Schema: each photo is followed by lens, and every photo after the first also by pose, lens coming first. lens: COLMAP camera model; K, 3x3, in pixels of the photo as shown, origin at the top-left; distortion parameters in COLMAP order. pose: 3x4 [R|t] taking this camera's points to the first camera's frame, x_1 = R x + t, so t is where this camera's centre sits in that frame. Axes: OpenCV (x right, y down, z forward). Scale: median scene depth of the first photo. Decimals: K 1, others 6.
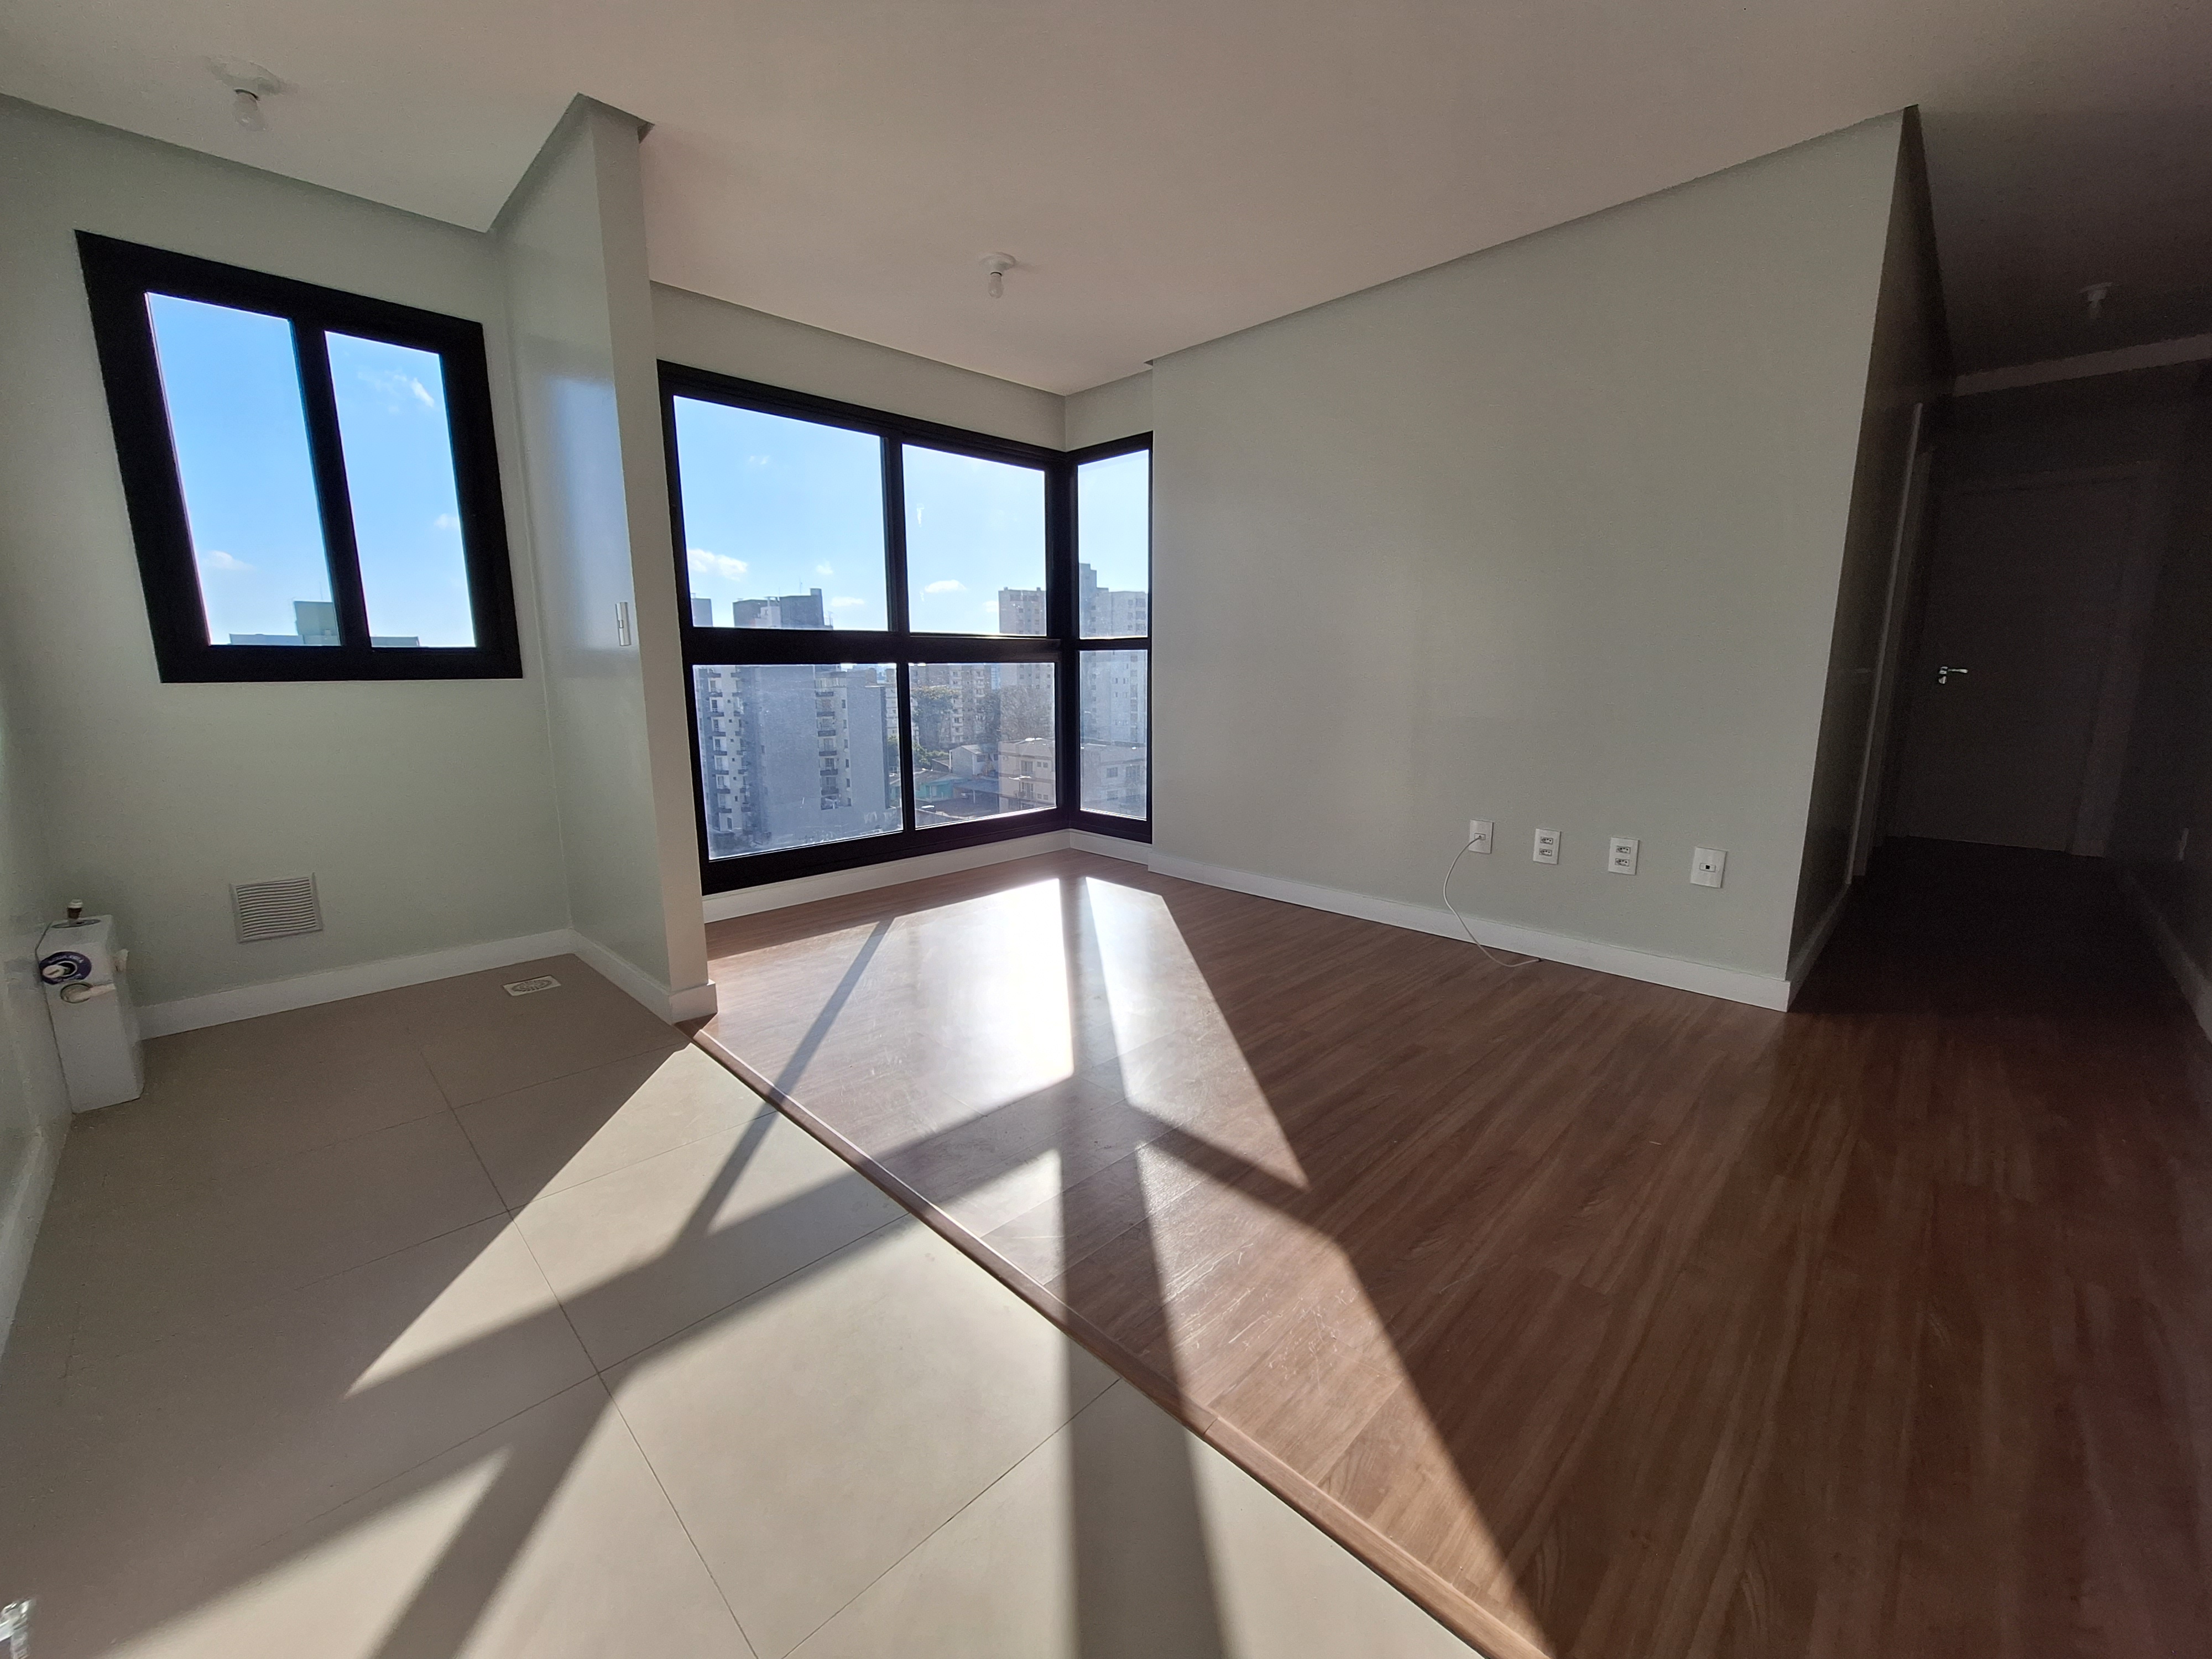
lens RADIAL K [[879.0, 0, 1096.4], [0, 879.0, 819.6], [0, 0, 1]] dist [-0.000472, 0.000580]
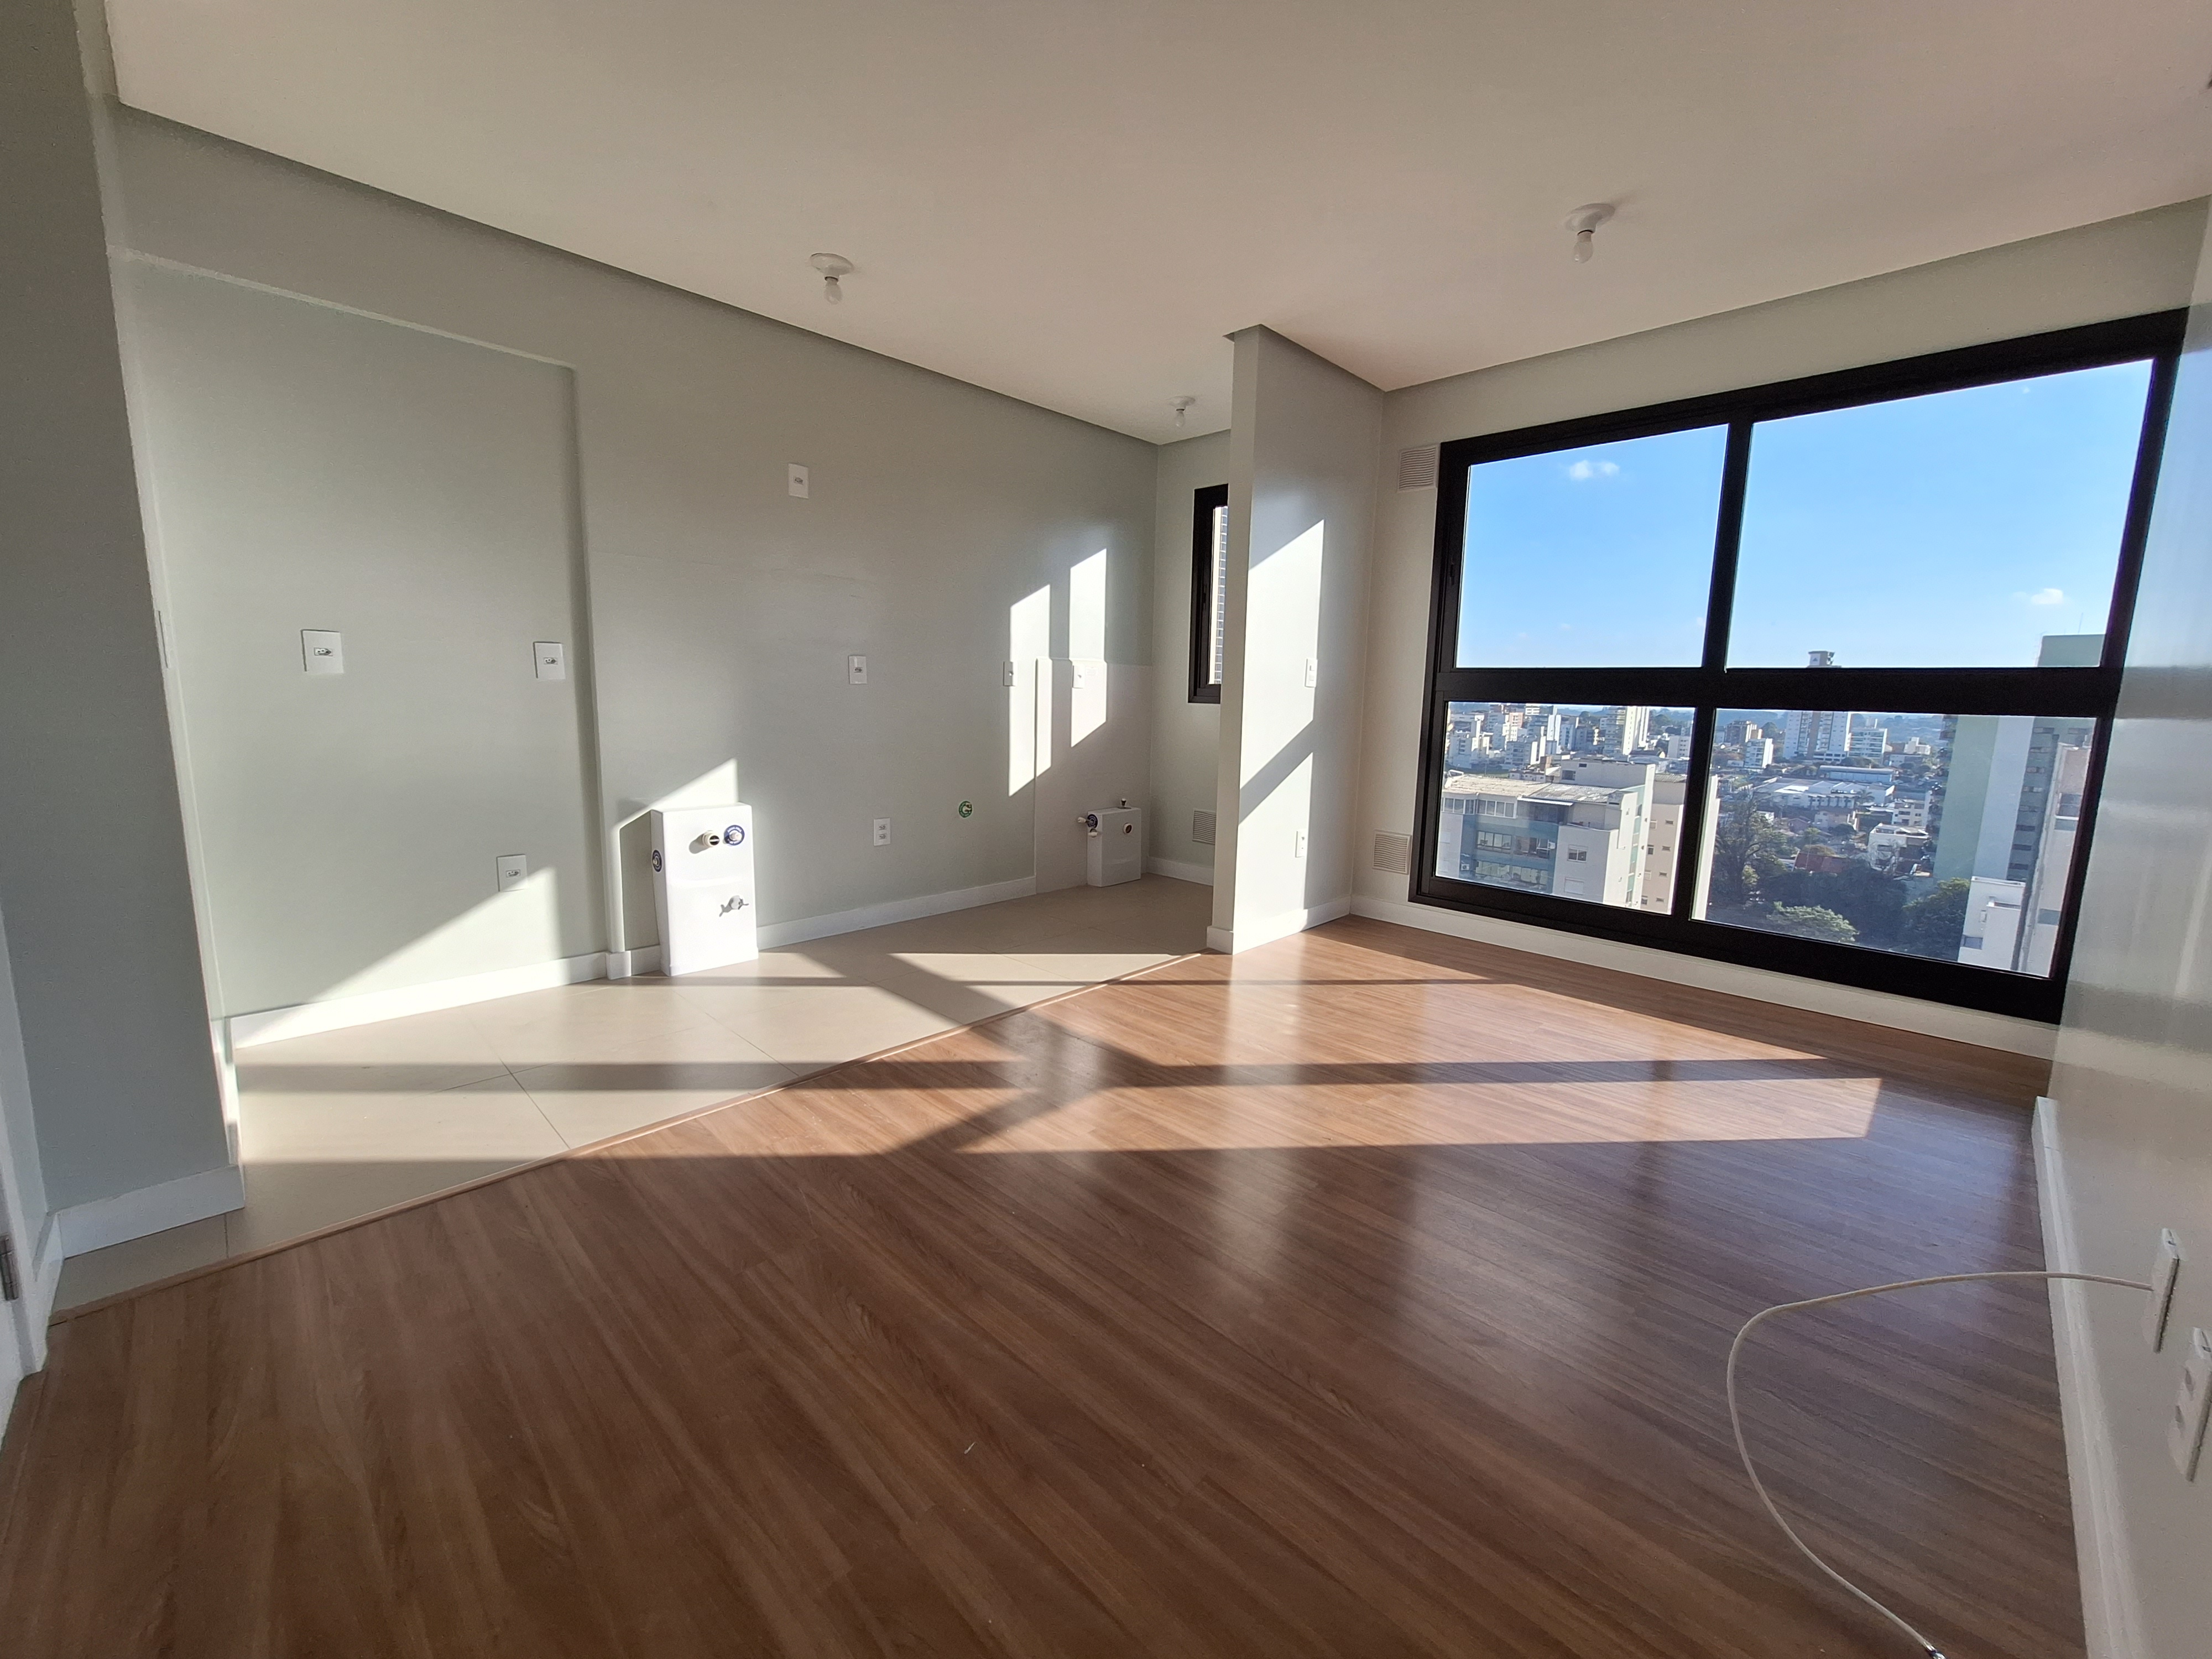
lens RADIAL K [[879.0, 0, 1096.4], [0, 879.0, 819.6], [0, 0, 1]] dist [-0.000472, 0.000580]
pose [[0.000601, 0.151097, -0.988519, 1.113513], [-0.193577, 0.969839, 0.148124, -0.180191], [0.981085, 0.191265, 0.029832, 0.907884]]
